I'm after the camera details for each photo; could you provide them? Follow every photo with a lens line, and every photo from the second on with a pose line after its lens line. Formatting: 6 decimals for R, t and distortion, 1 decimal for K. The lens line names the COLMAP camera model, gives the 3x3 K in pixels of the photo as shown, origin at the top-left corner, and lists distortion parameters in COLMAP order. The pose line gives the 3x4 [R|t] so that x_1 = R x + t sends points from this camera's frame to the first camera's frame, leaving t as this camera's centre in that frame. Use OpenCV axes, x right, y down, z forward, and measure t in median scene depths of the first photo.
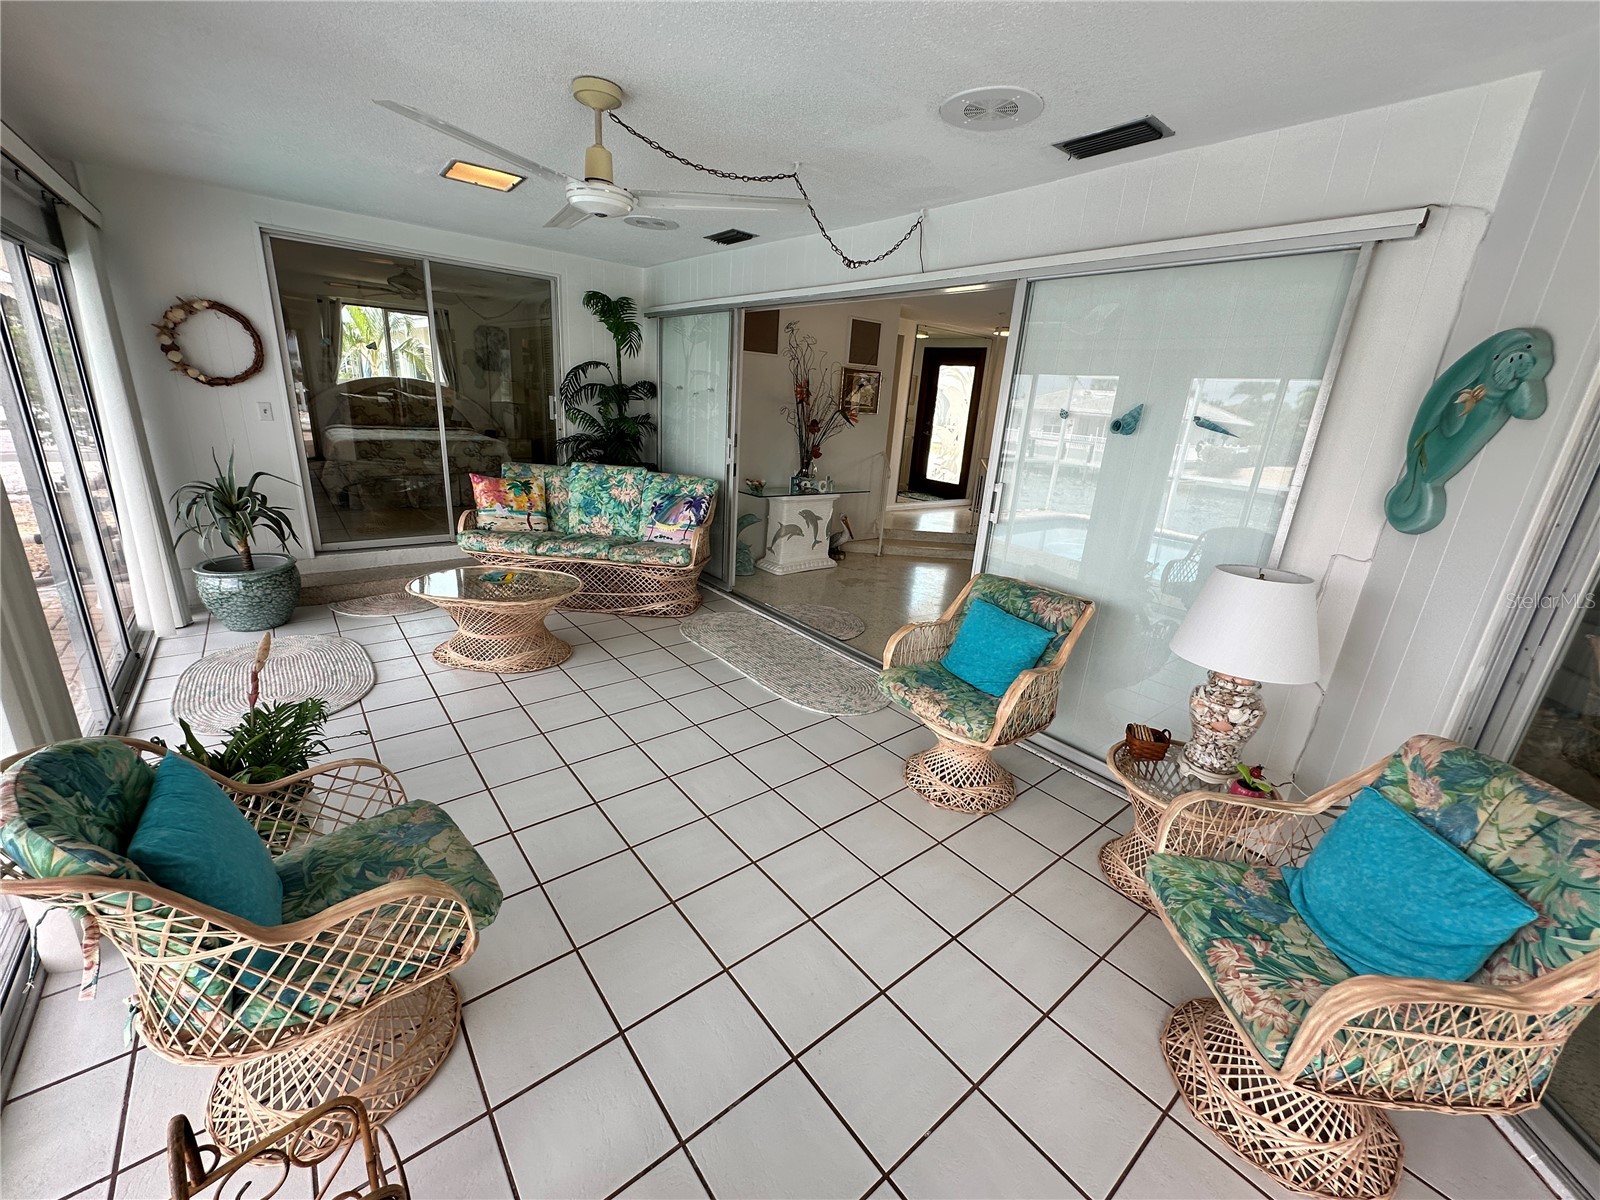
lens RADIAL K [[639.7, 0, 795.0], [0, 639.7, 600.9], [0, 0, 1]] dist [-0.008605, 0.000622]
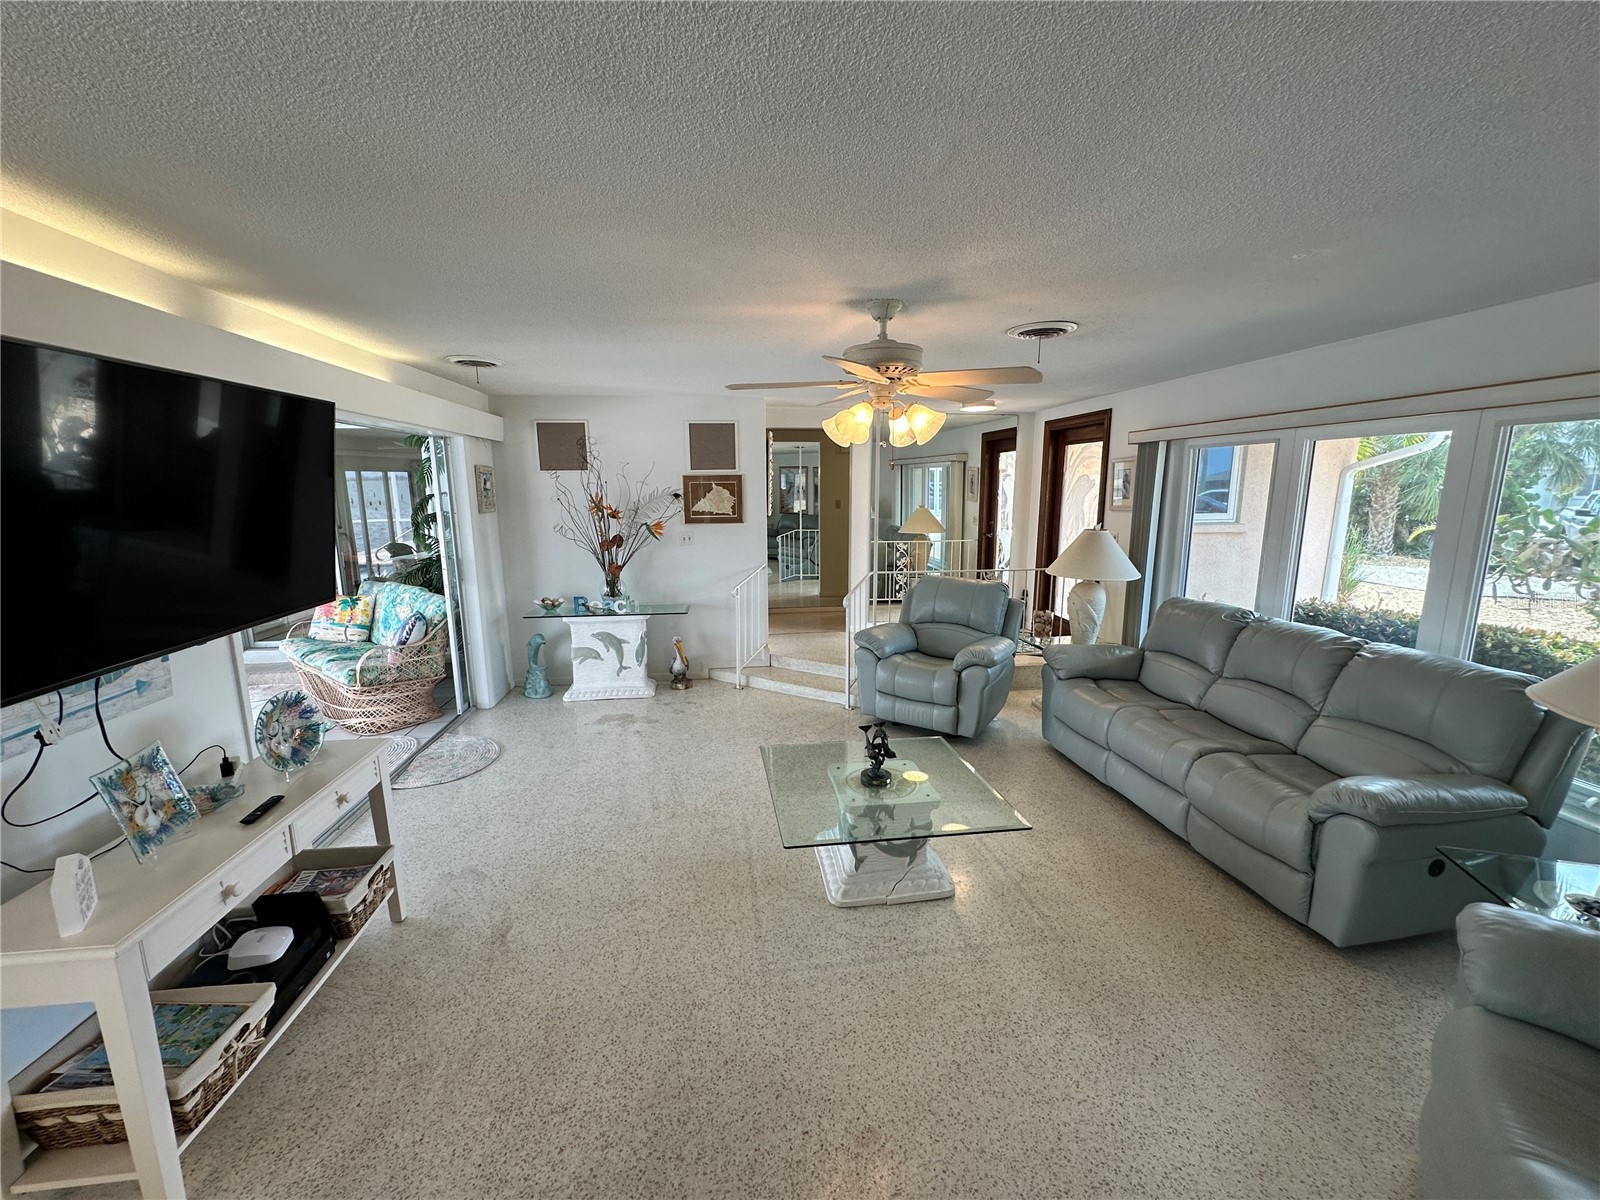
lens RADIAL K [[639.7, 0, 791.0], [0, 639.7, 594.8], [0, 0, 1]] dist [-0.008605, 0.000622]
pose [[0.841168, 0.023257, -0.540273, 0.715750], [-0.101404, 0.988136, -0.115343, -0.113913], [0.531181, 0.151809, 0.833547, 0.365356]]
